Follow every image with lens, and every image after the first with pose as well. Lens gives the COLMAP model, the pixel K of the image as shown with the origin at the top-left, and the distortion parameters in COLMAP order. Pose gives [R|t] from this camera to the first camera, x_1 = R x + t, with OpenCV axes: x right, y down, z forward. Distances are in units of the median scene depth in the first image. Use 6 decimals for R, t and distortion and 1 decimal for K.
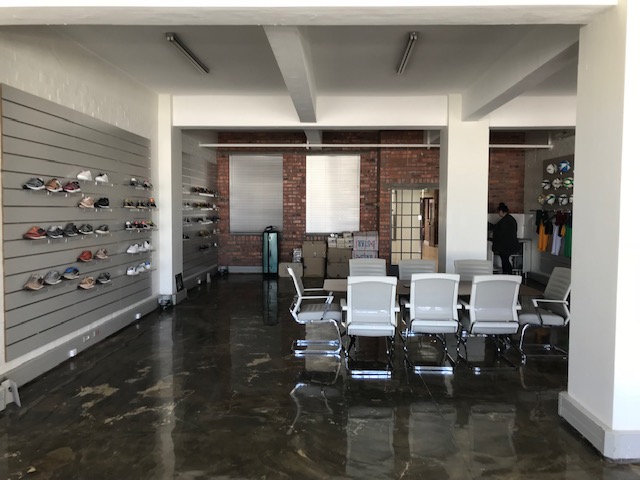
lens RADIAL K [[530.3, 0, 320.1], [0, 530.3, 238.4], [0, 0, 1]] dist [0.016754, -0.018209]
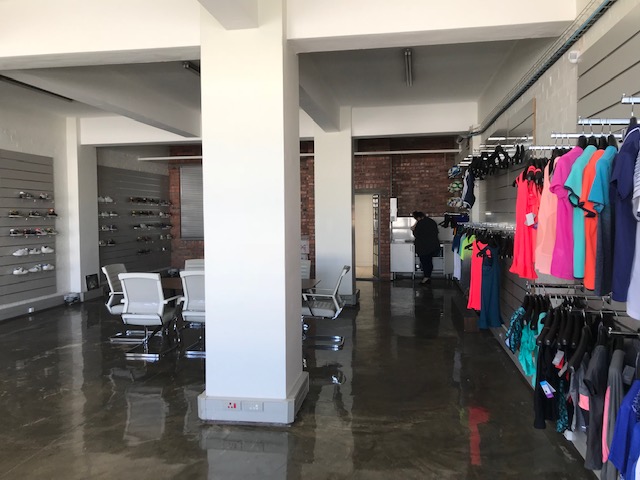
lens RADIAL K [[530.3, 0, 320.8], [0, 530.3, 241.6], [0, 0, 1]] dist [0.016754, -0.018209]
pose [[0.991483, -0.009386, -0.129901, 0.387498], [0.008797, 0.999948, -0.005109, 0.007085], [0.129942, 0.003922, 0.991514, -0.065620]]
